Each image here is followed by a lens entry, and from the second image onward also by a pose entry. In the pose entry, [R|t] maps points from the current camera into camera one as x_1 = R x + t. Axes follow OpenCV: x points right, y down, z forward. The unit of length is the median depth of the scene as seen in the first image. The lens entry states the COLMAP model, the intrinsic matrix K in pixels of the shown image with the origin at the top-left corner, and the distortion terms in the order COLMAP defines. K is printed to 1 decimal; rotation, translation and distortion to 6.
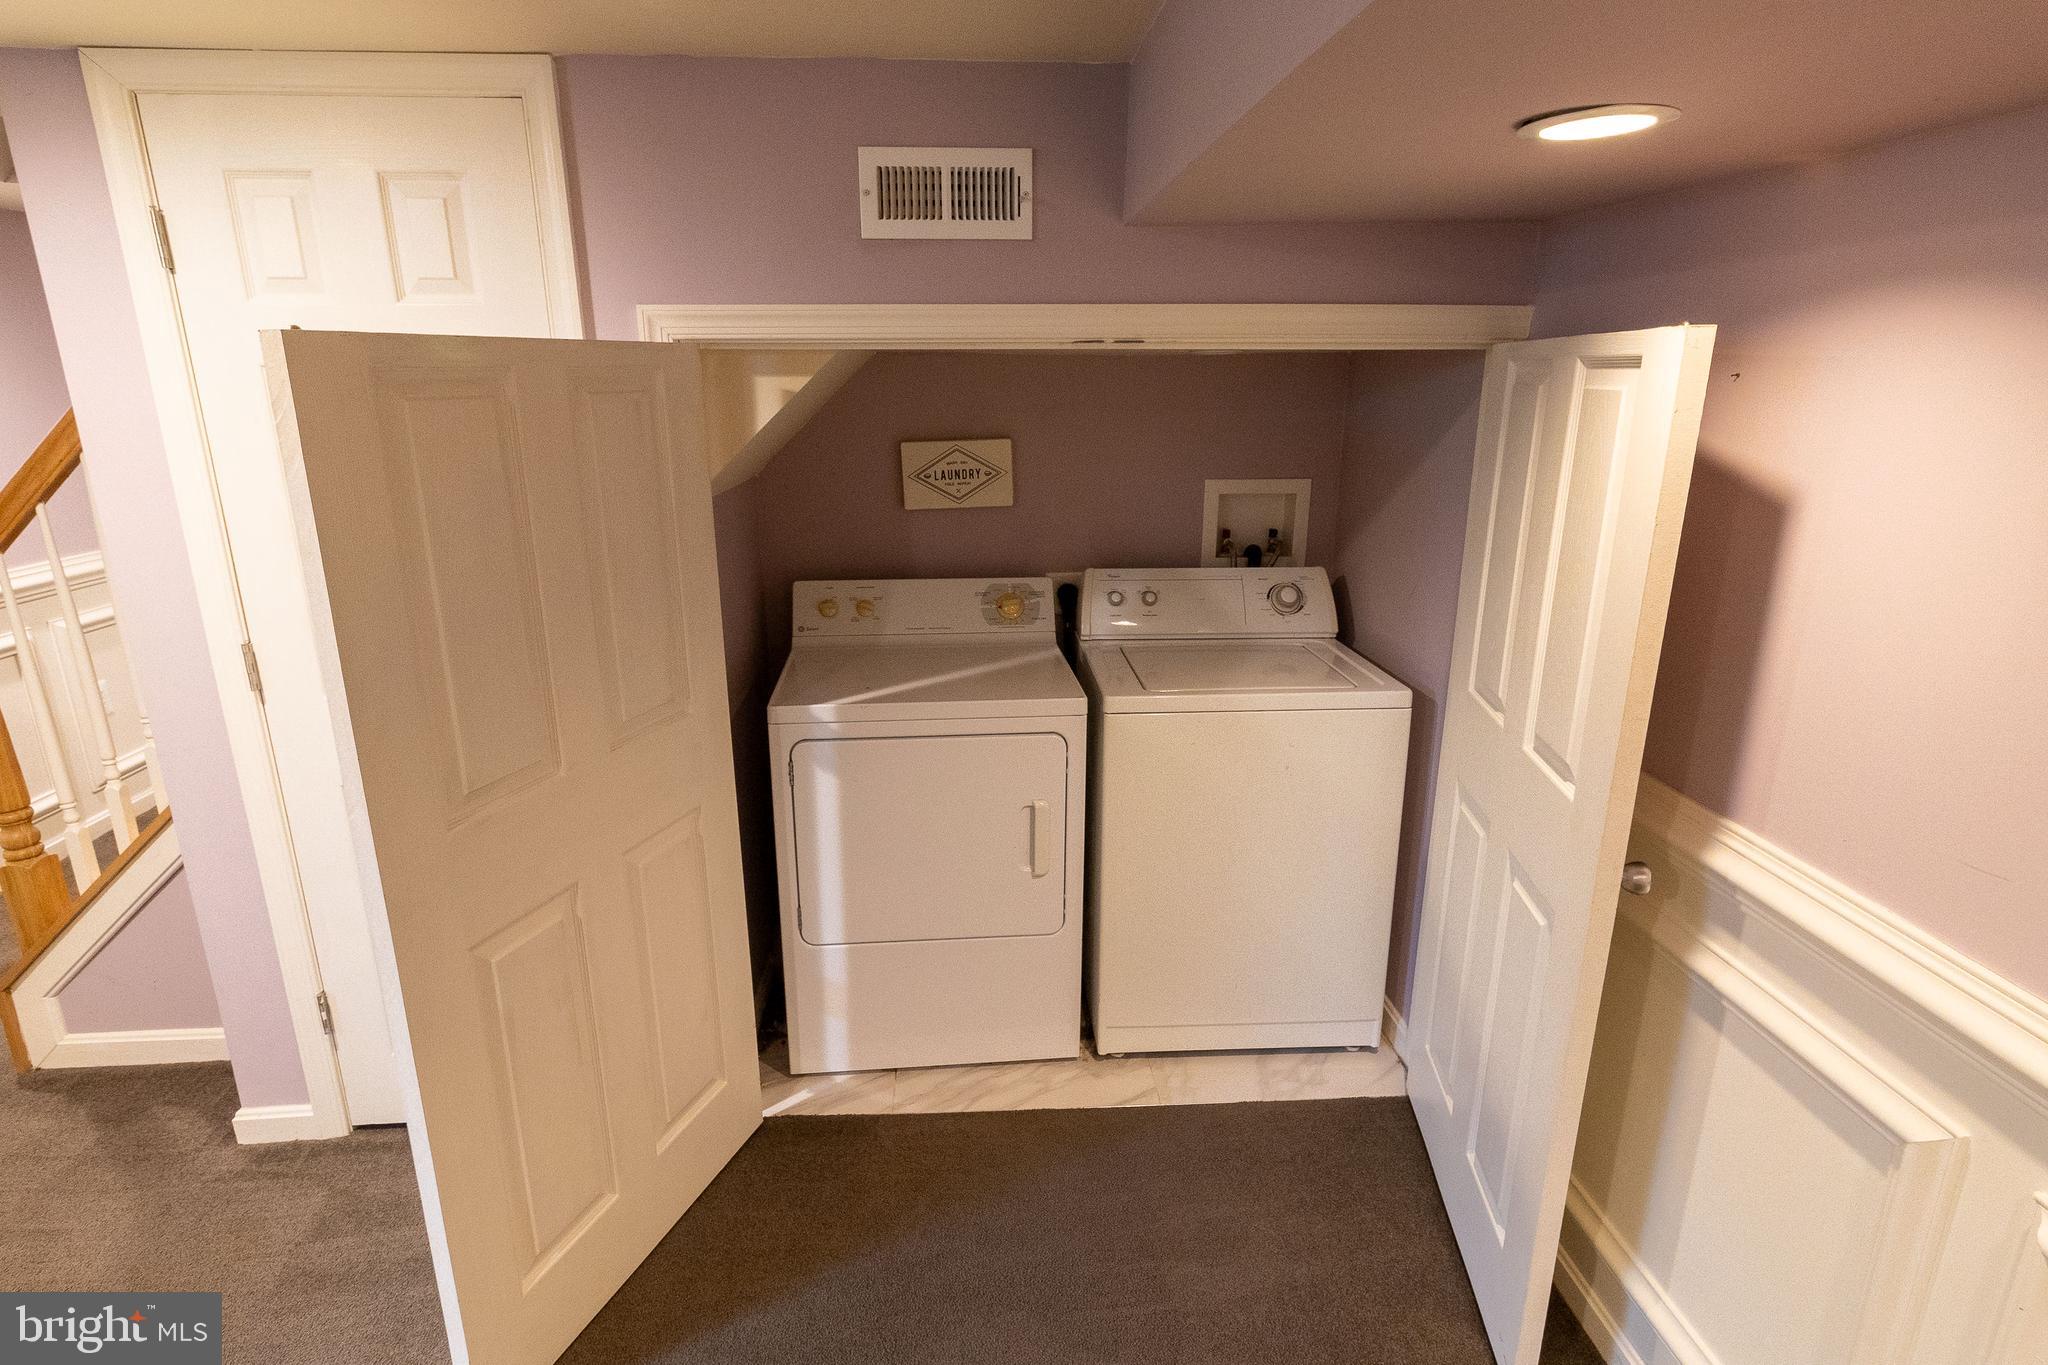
lens RADIAL K [[1184.0, 0, 1024.0], [0, 1184.0, 682.5], [0, 0, 1]] dist [-0.003371, -0.000432]
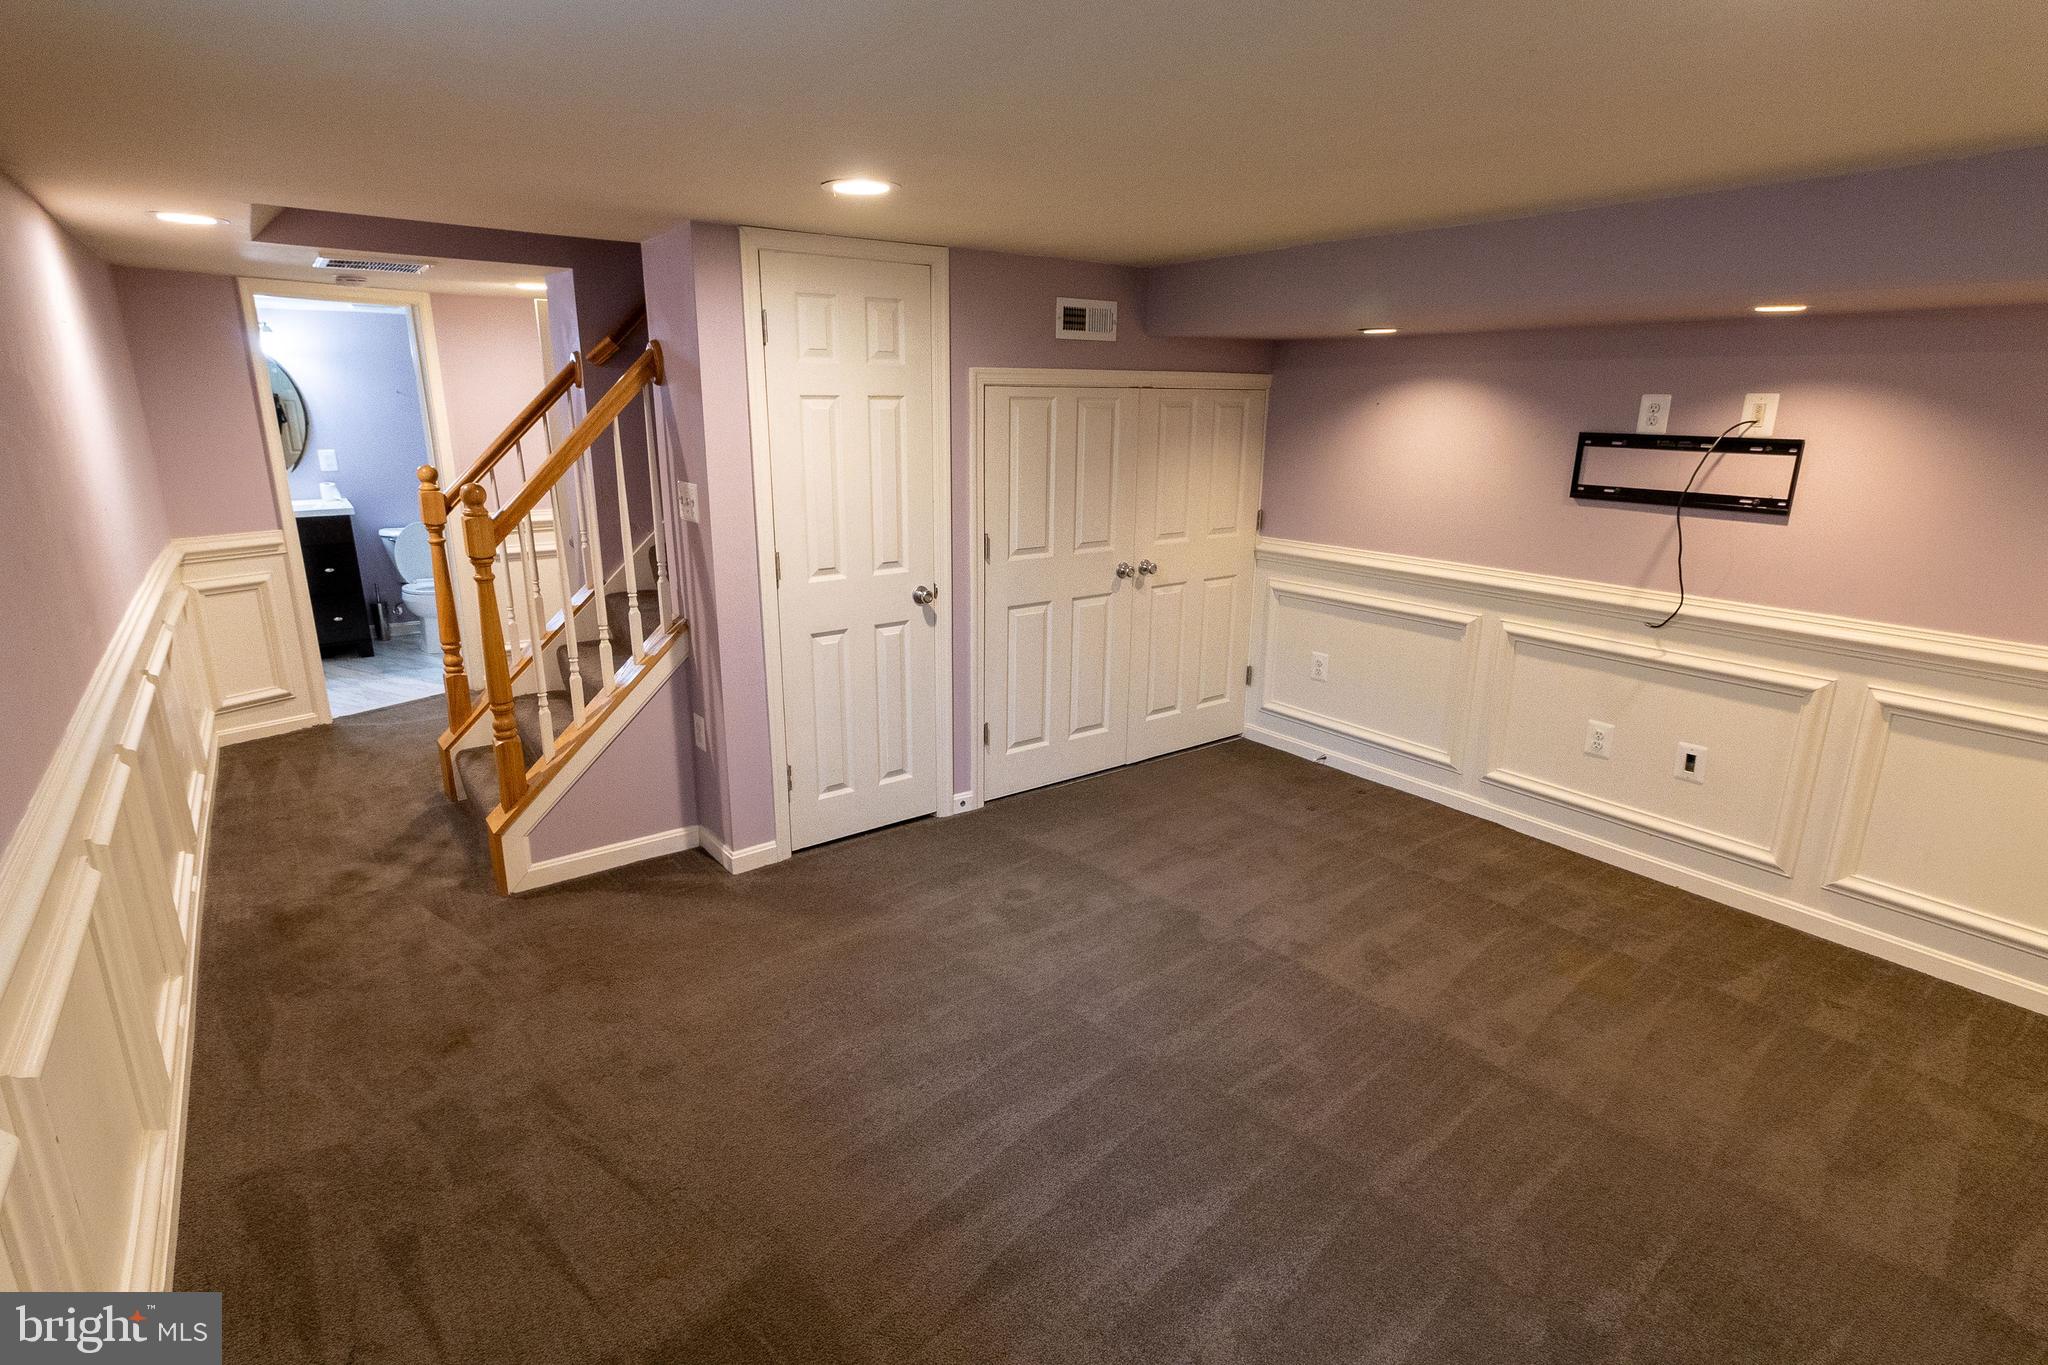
lens RADIAL K [[1032.8, 0, 1019.5], [0, 1032.8, 676.2], [0, 0, 1]] dist [0.025691, -0.000007]
pose [[0.848102, -0.136107, 0.512053, -1.247974], [0.155493, 0.987824, 0.005030, 0.213402], [-0.506503, 0.075355, 0.858939, -0.542557]]
